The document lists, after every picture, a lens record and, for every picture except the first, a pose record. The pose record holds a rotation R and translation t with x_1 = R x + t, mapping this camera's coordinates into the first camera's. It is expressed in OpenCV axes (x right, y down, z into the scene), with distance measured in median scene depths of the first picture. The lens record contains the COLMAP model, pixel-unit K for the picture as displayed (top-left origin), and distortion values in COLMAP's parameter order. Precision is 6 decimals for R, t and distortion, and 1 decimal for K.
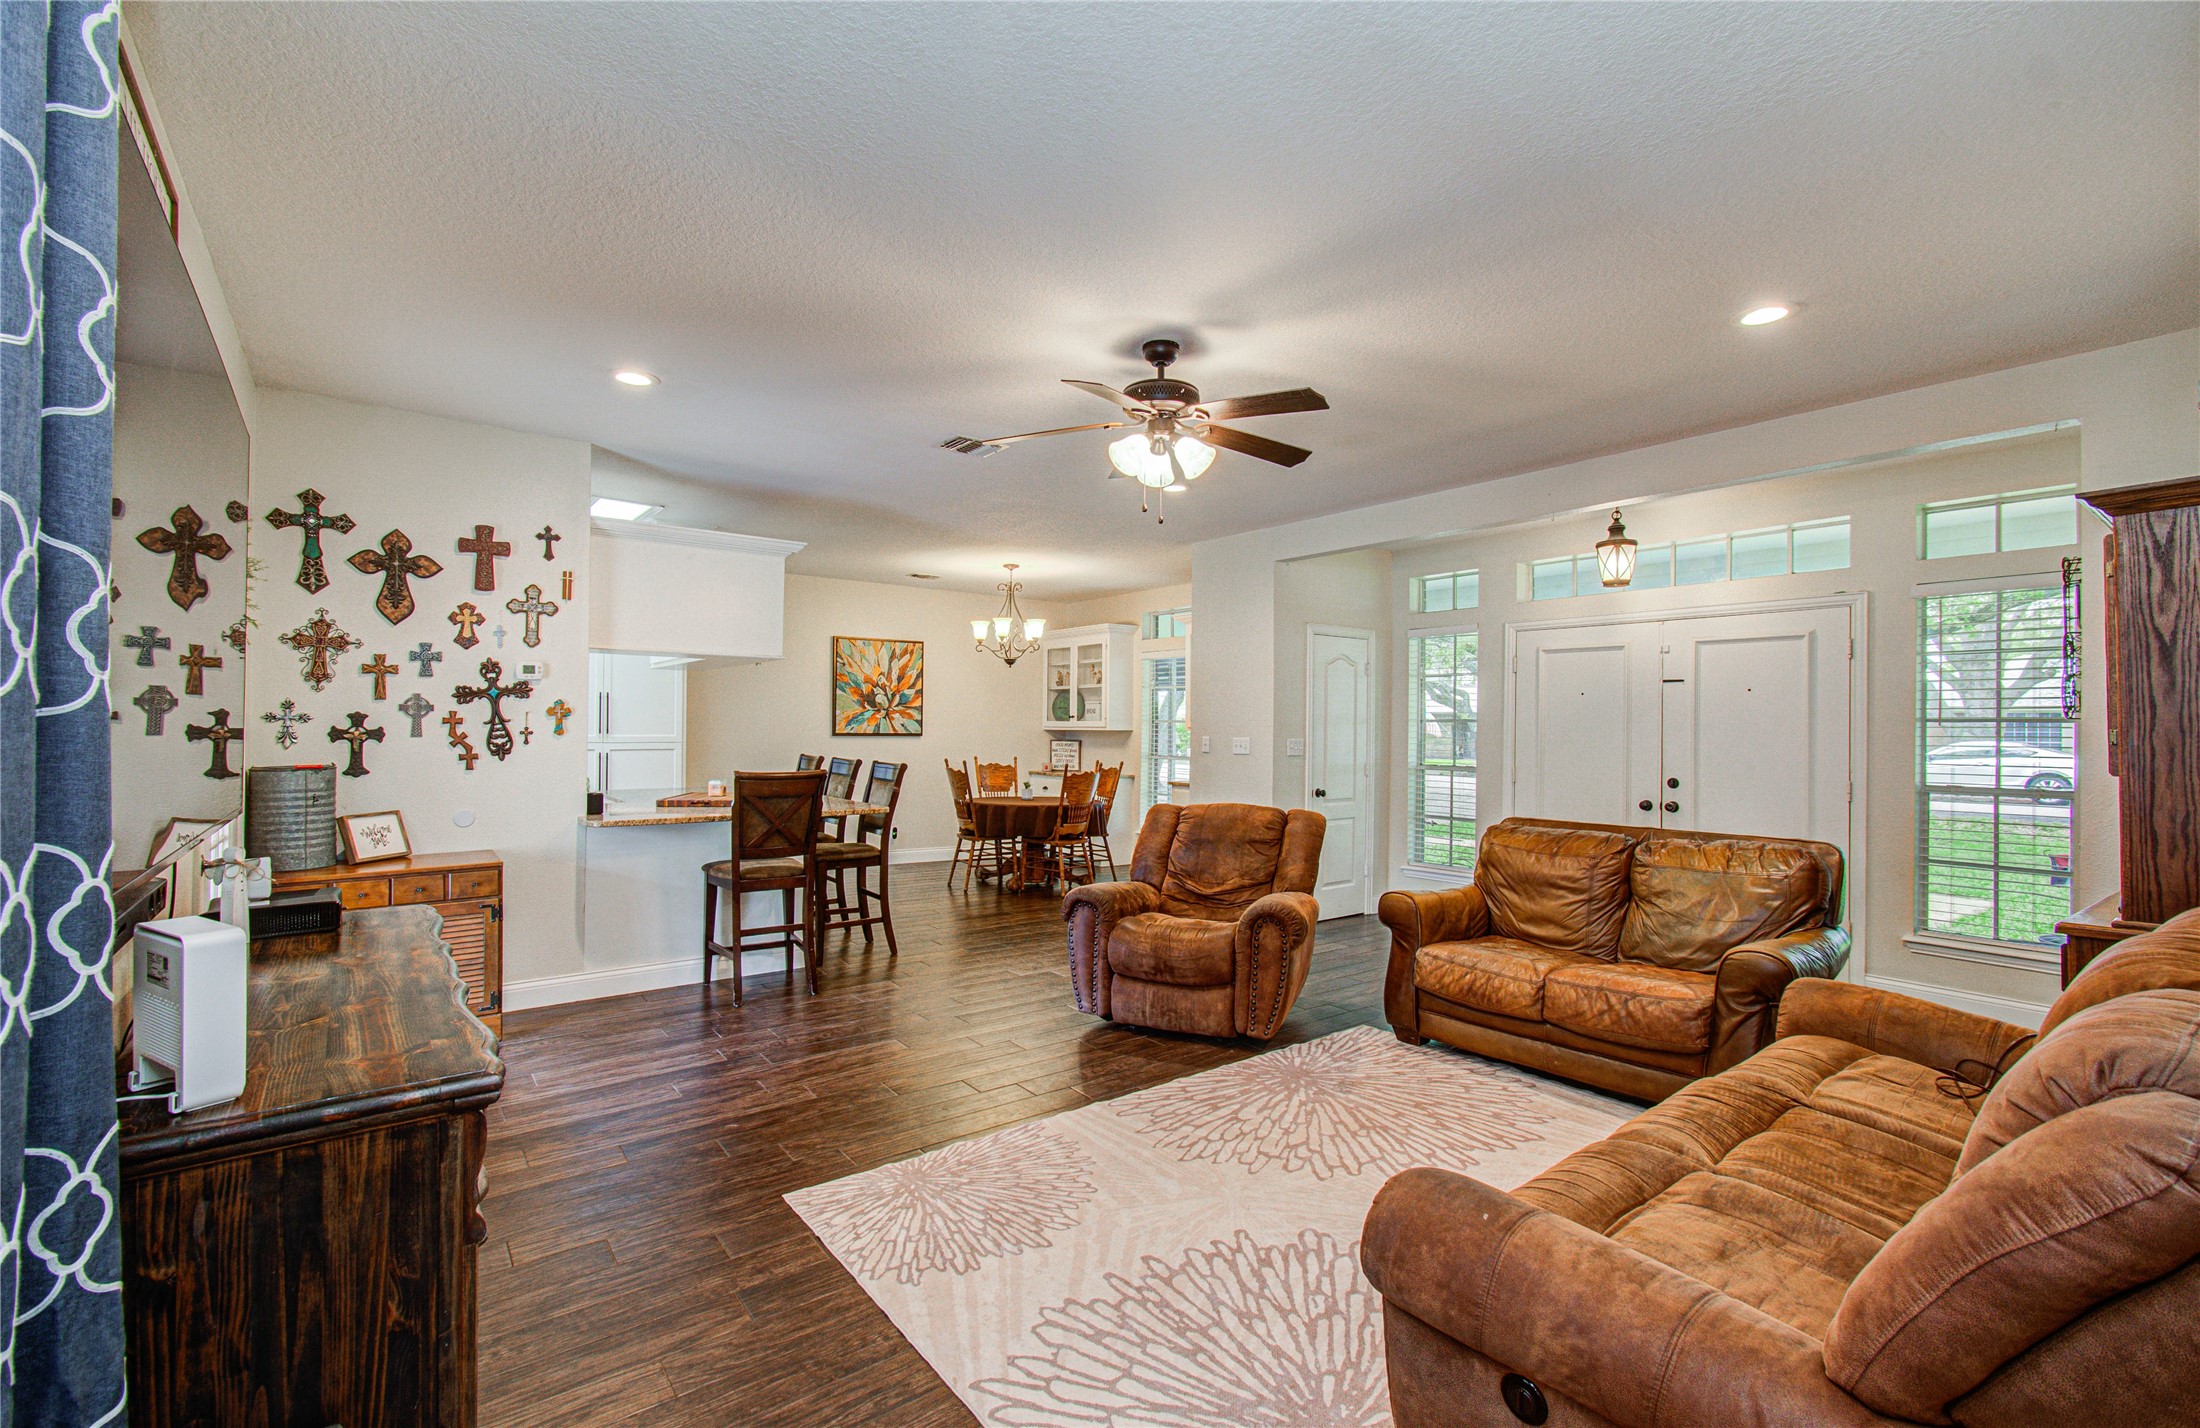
lens RADIAL K [[954.9, 0, 1099.6], [0, 954.9, 719.2], [0, 0, 1]] dist [-0.016077, 0.012306]
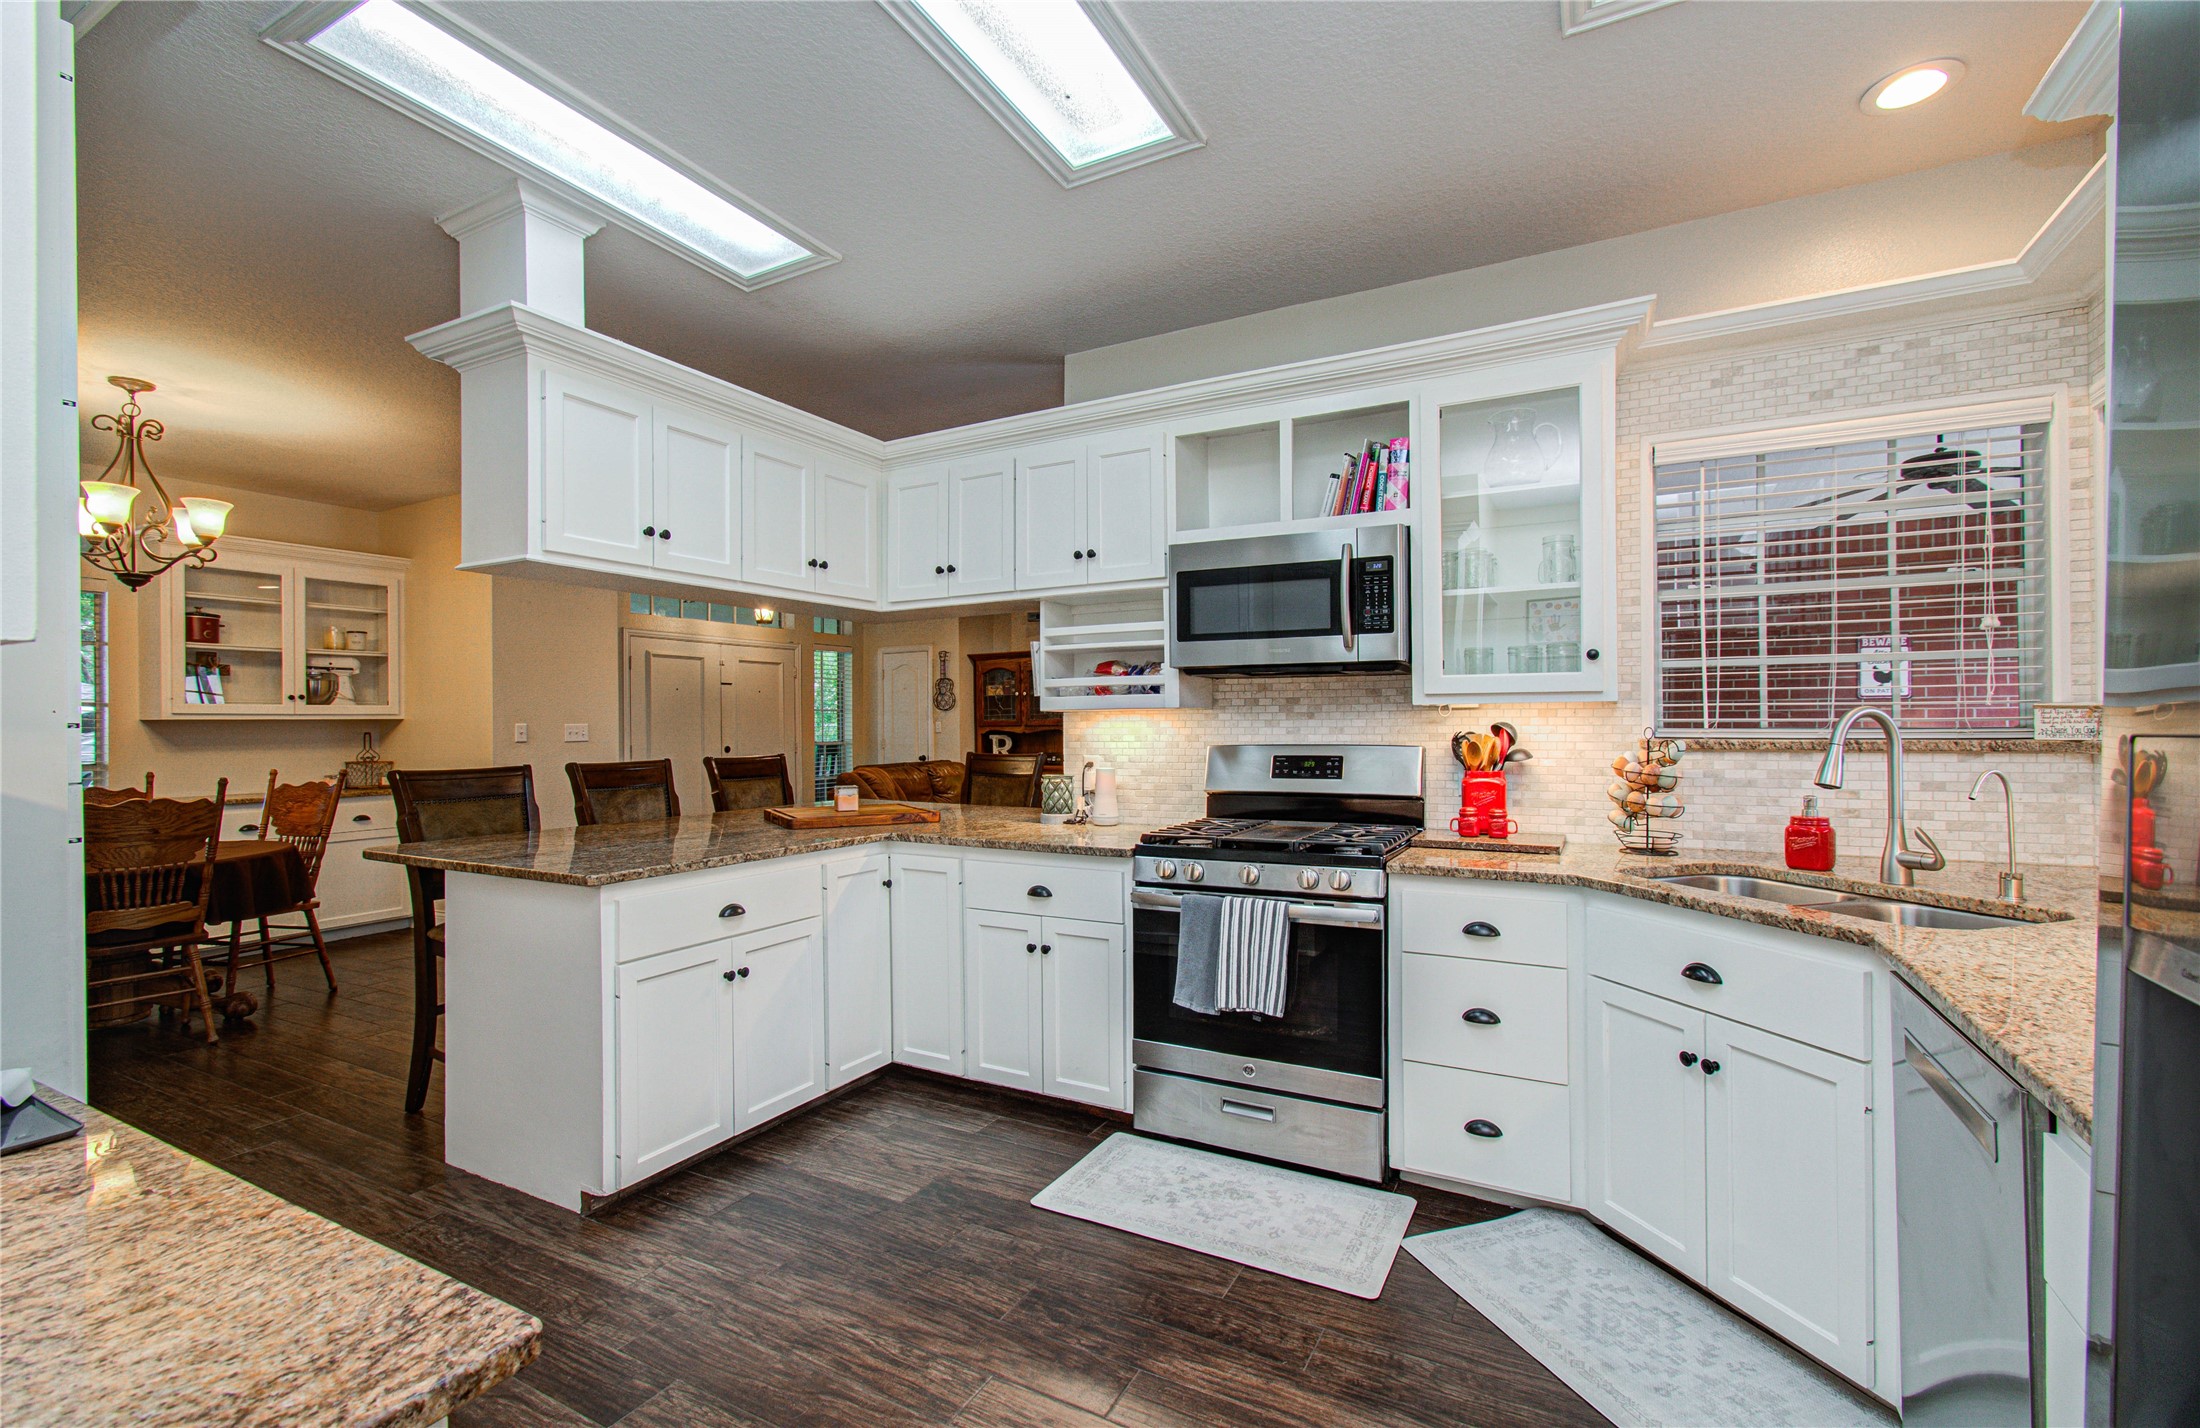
lens RADIAL K [[954.9, 0, 1094.3], [0, 954.9, 730.7], [0, 0, 1]] dist [-0.016077, 0.012306]
pose [[-0.413250, -0.013552, 0.910517, -1.158723], [-0.003580, 0.999906, 0.013258, 0.014327], [-0.910610, 0.002219, -0.413260, 1.183925]]
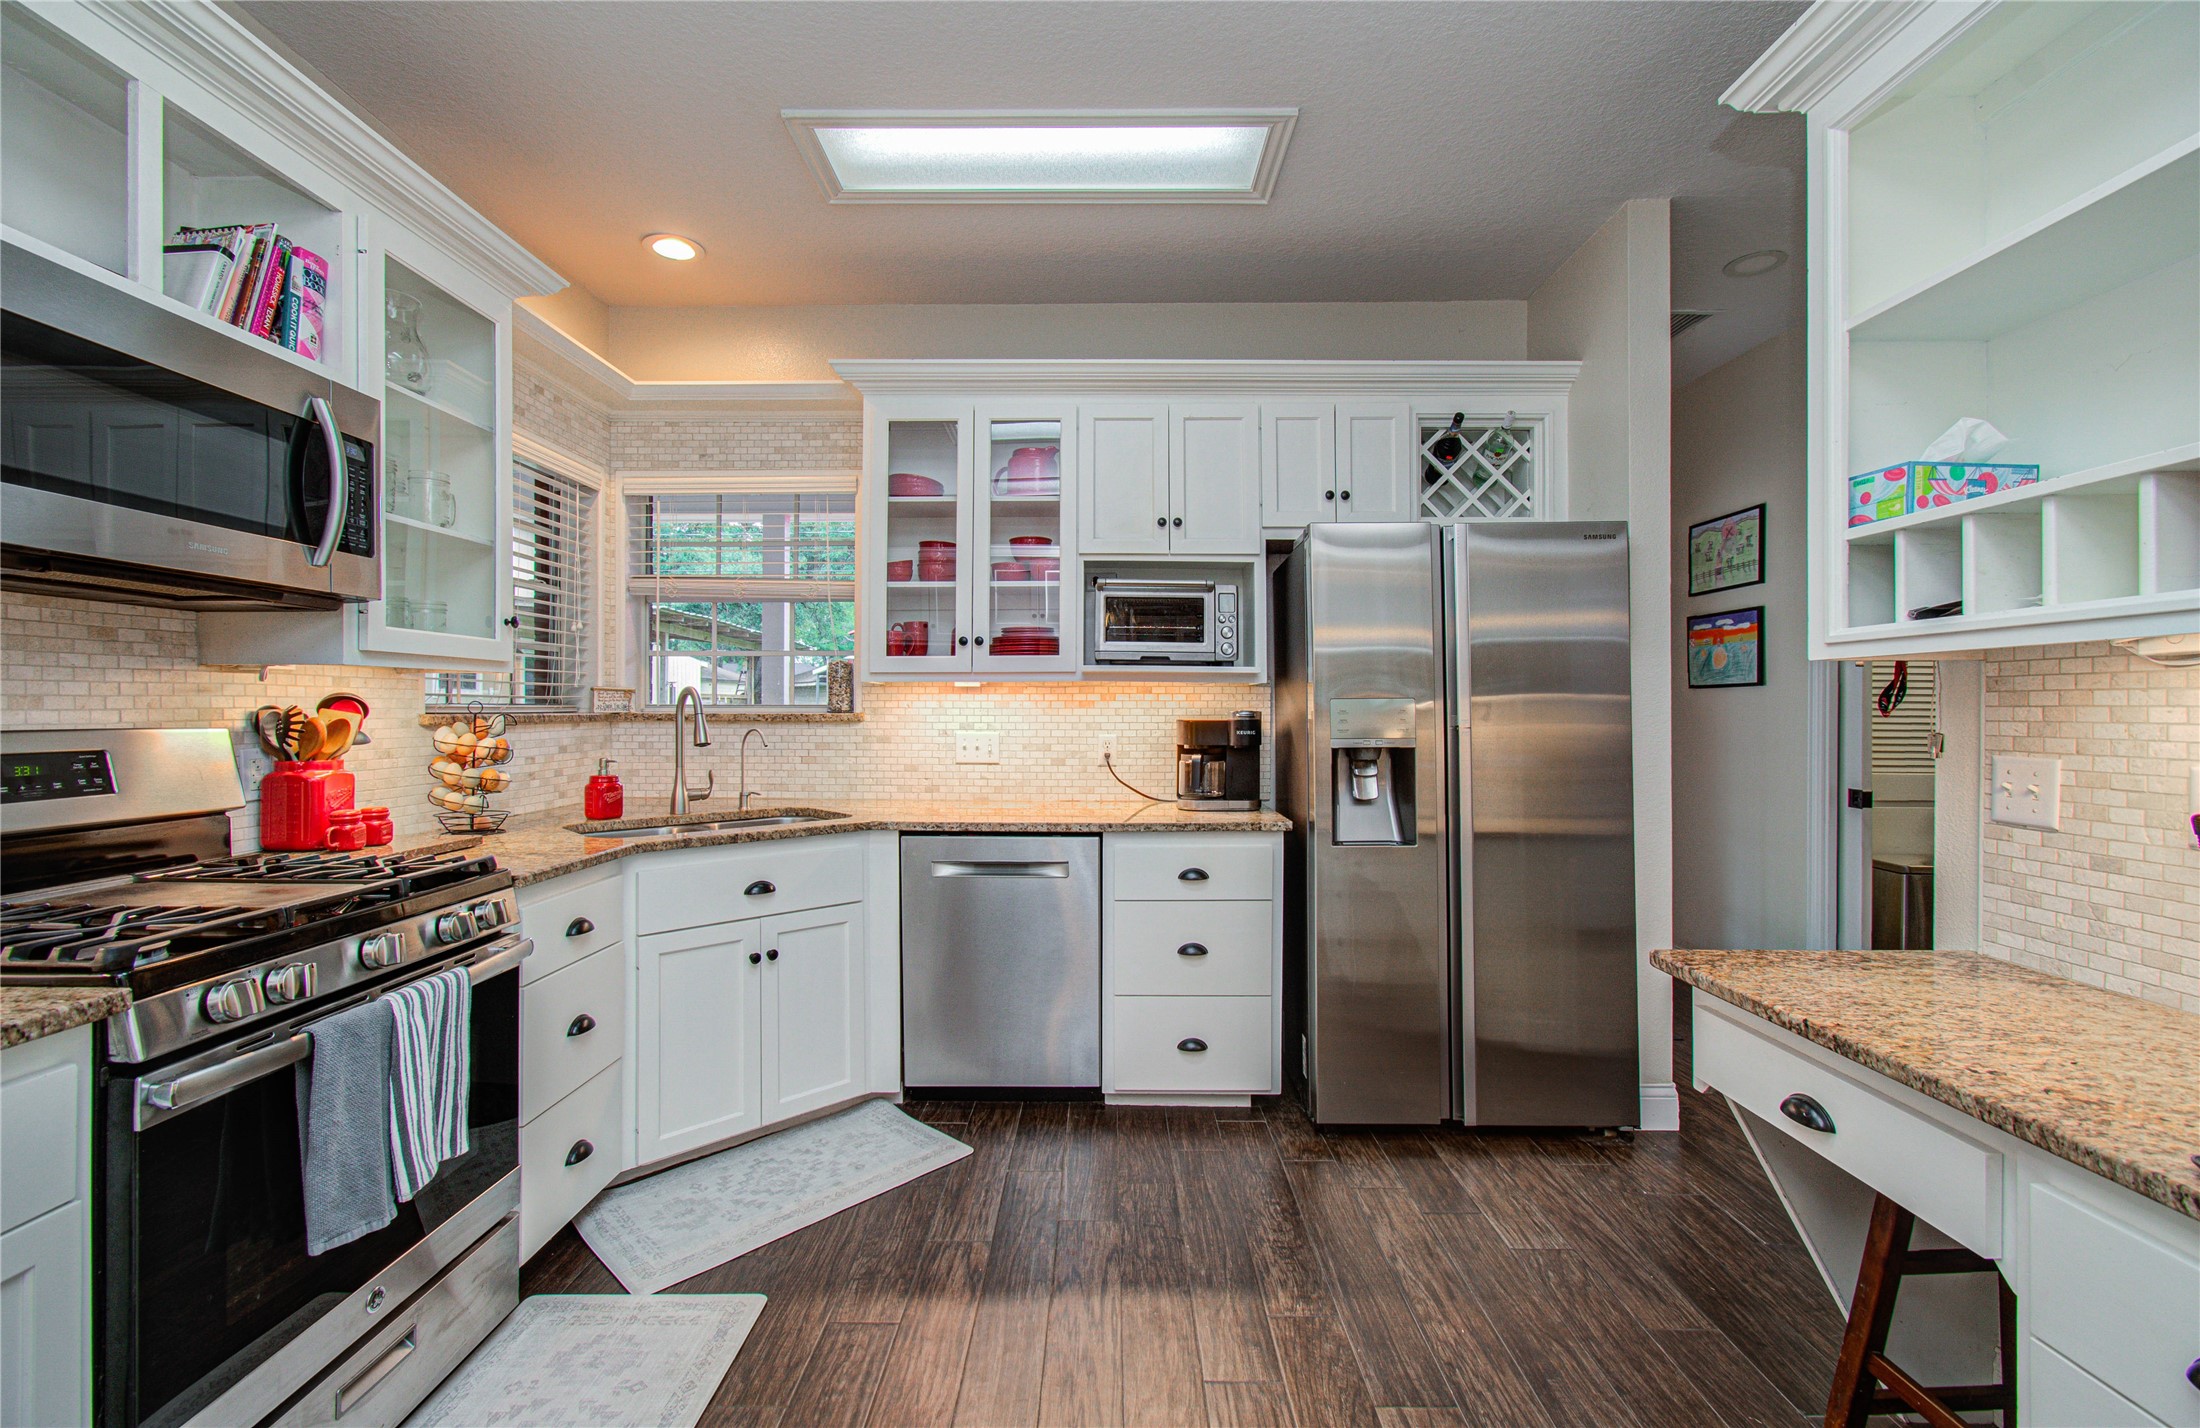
lens RADIAL K [[954.9, 0, 1094.8], [0, 954.9, 712.0], [0, 0, 1]] dist [-0.016077, 0.012306]
pose [[-0.608258, -0.005618, -0.793720, -0.621369], [-0.001272, 0.999981, -0.006104, 0.026443], [0.793738, -0.002703, -0.608253, 1.248153]]
